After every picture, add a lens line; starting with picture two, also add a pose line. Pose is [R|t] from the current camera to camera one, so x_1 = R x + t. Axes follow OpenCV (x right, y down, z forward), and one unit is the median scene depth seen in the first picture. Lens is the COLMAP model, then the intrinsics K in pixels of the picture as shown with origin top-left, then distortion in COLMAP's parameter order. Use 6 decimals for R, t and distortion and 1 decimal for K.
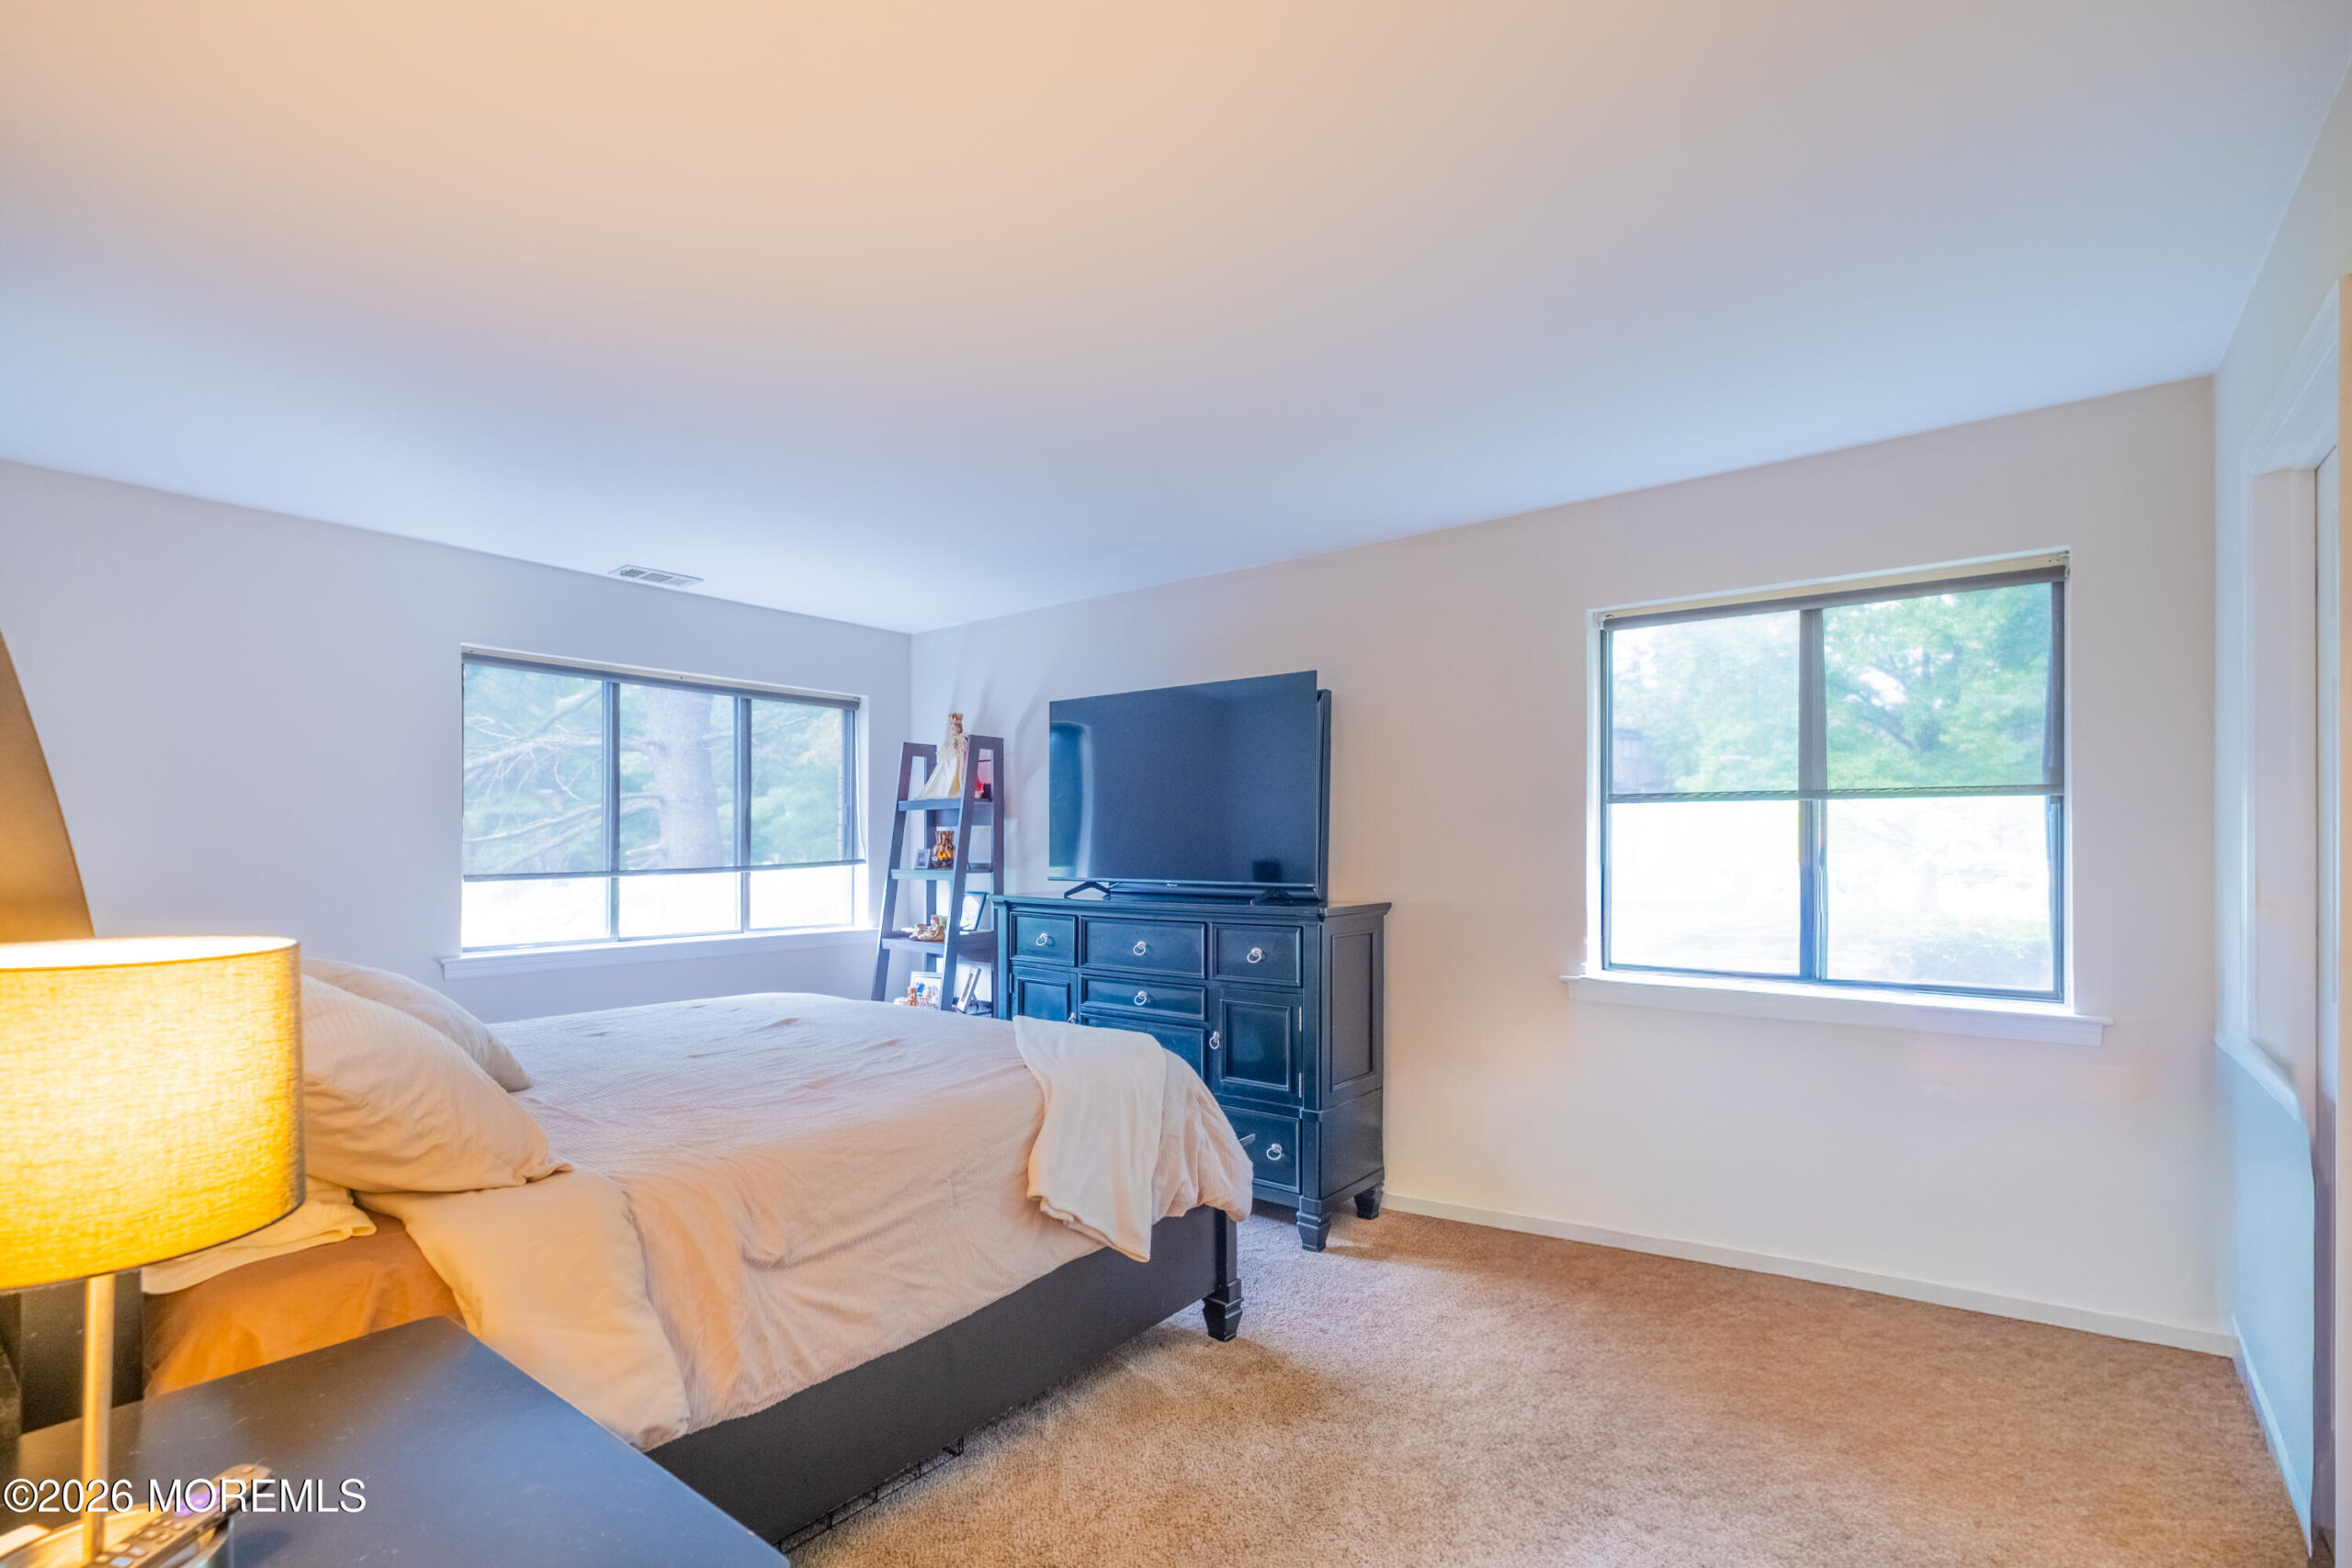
lens RADIAL K [[1059.6, 0, 1184.6], [0, 1059.6, 829.5], [0, 0, 1]] dist [0.001846, -0.005693]
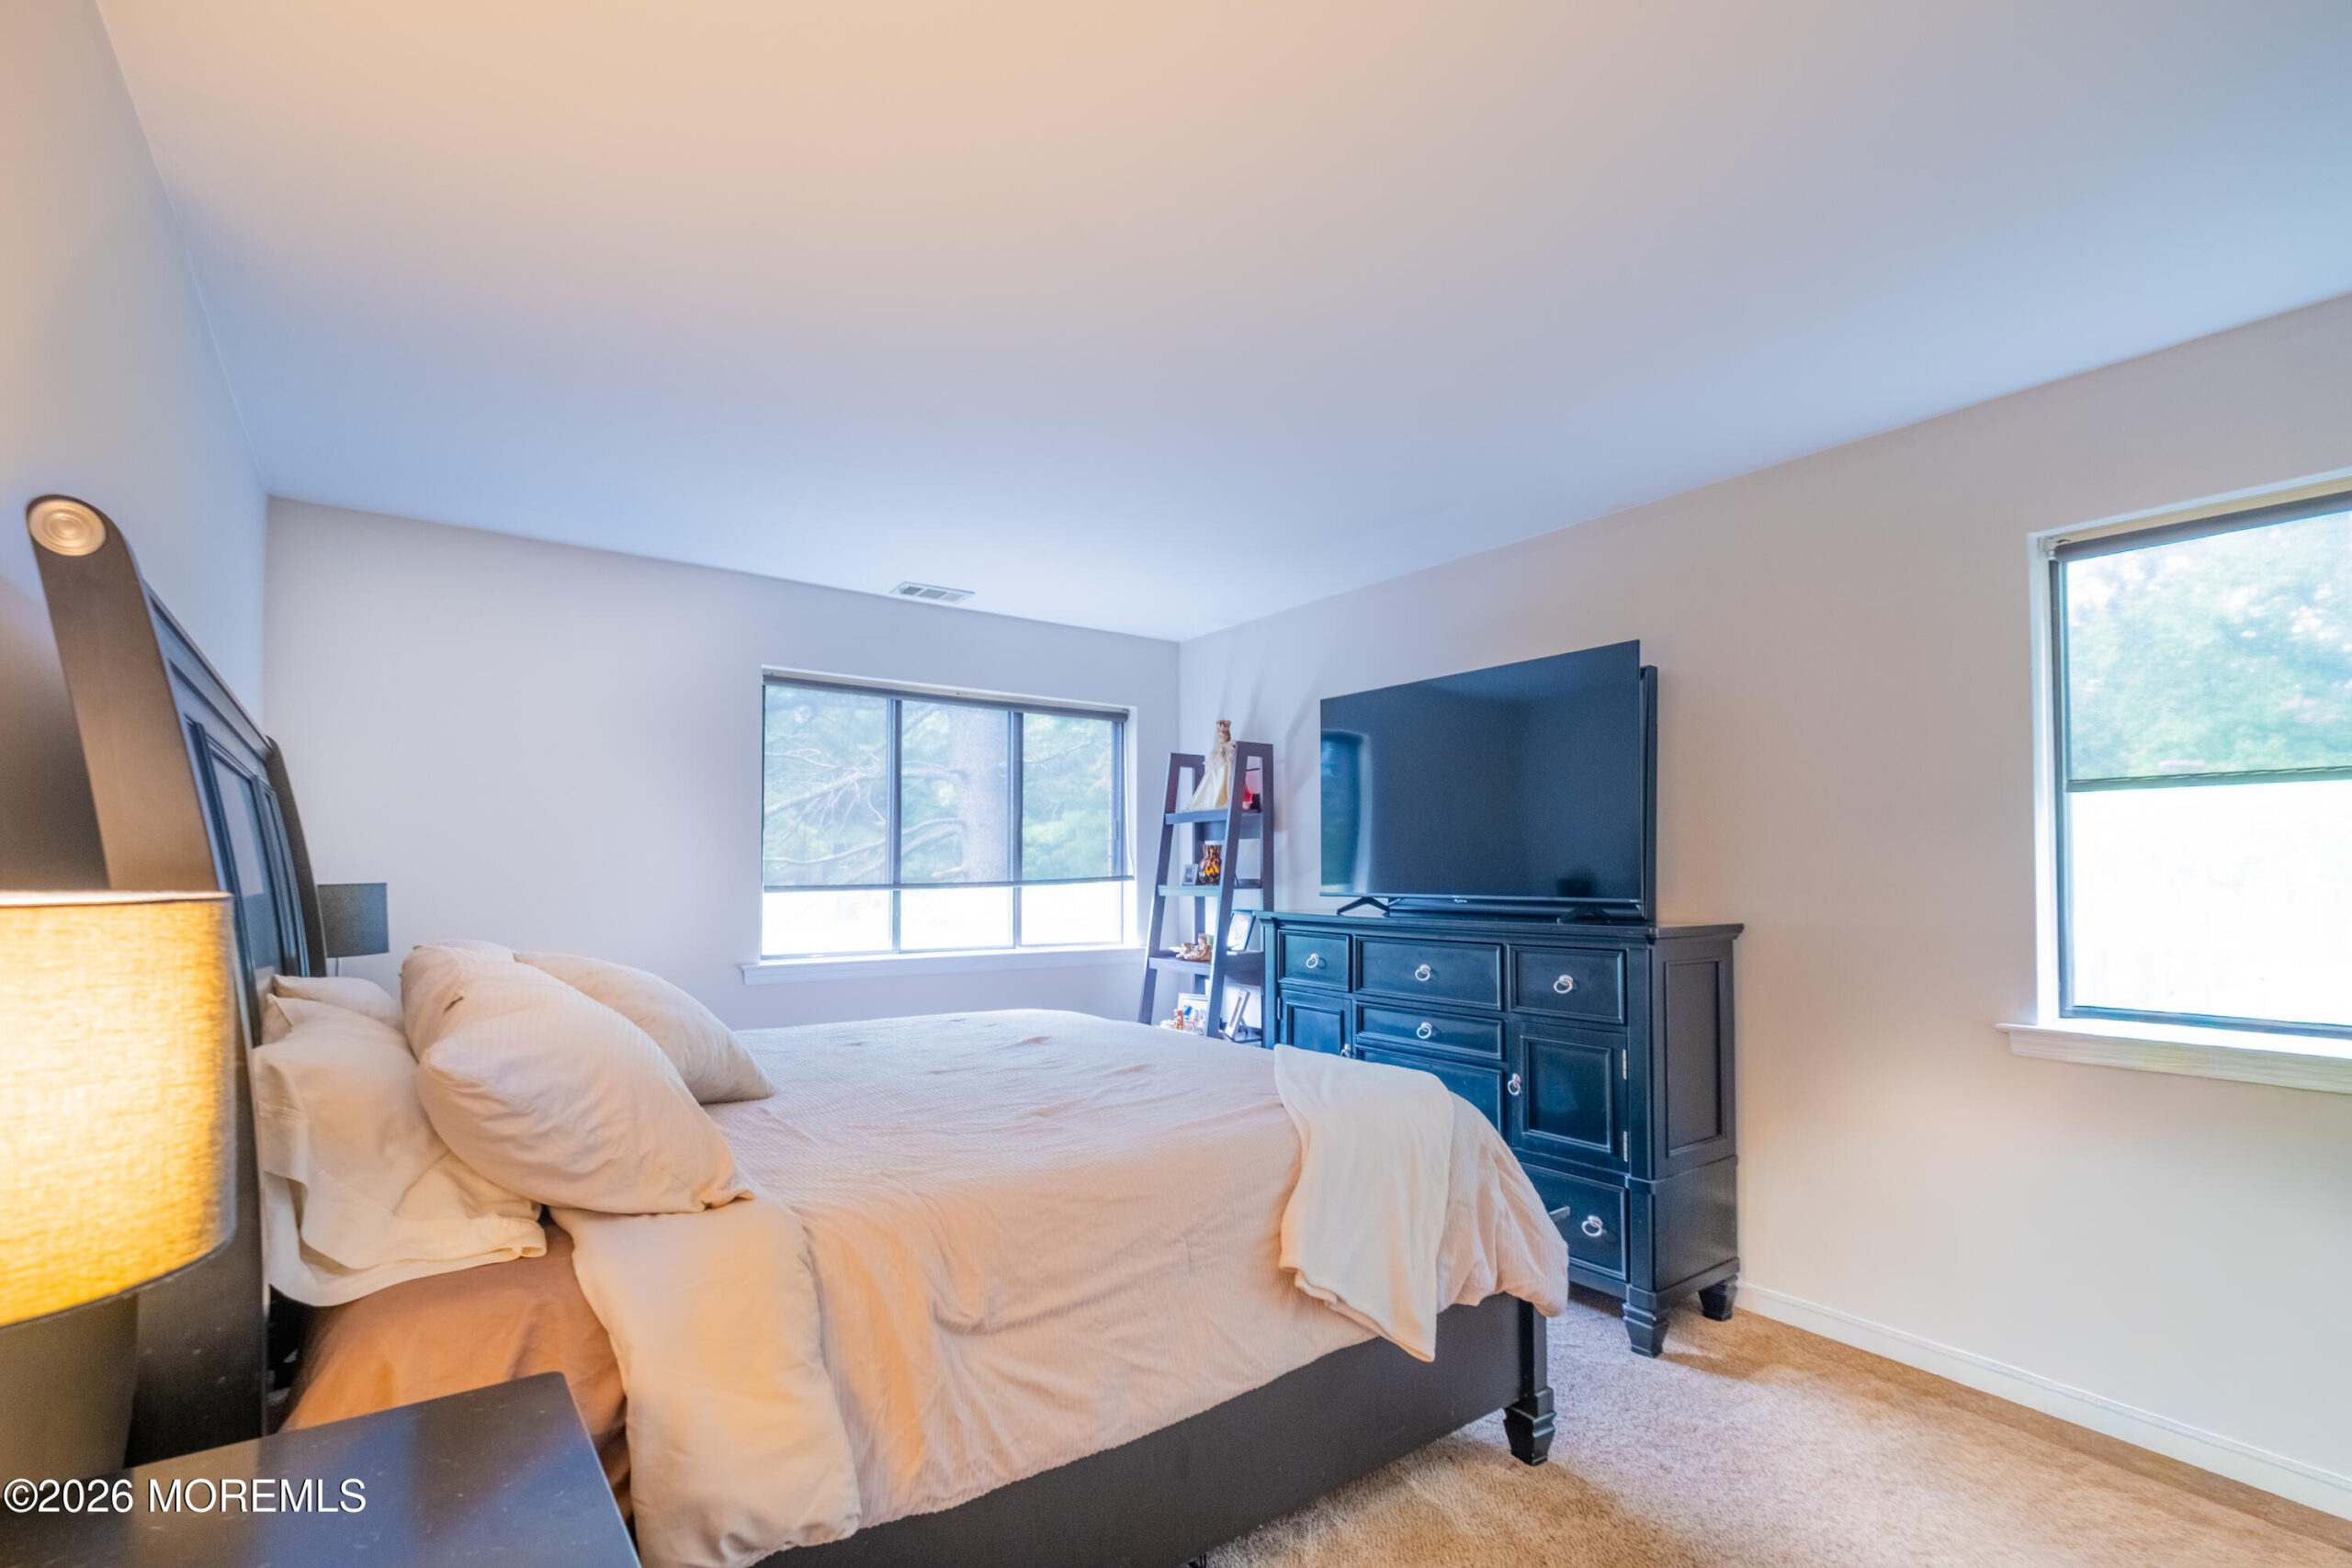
lens RADIAL K [[1059.6, 0, 1184.6], [0, 1059.6, 829.5], [0, 0, 1]] dist [0.001846, -0.005693]
pose [[0.964192, -0.008800, -0.265058, 0.000778], [0.001459, 0.999610, -0.027879, 0.024736], [0.265200, 0.026494, 0.963829, 0.143950]]
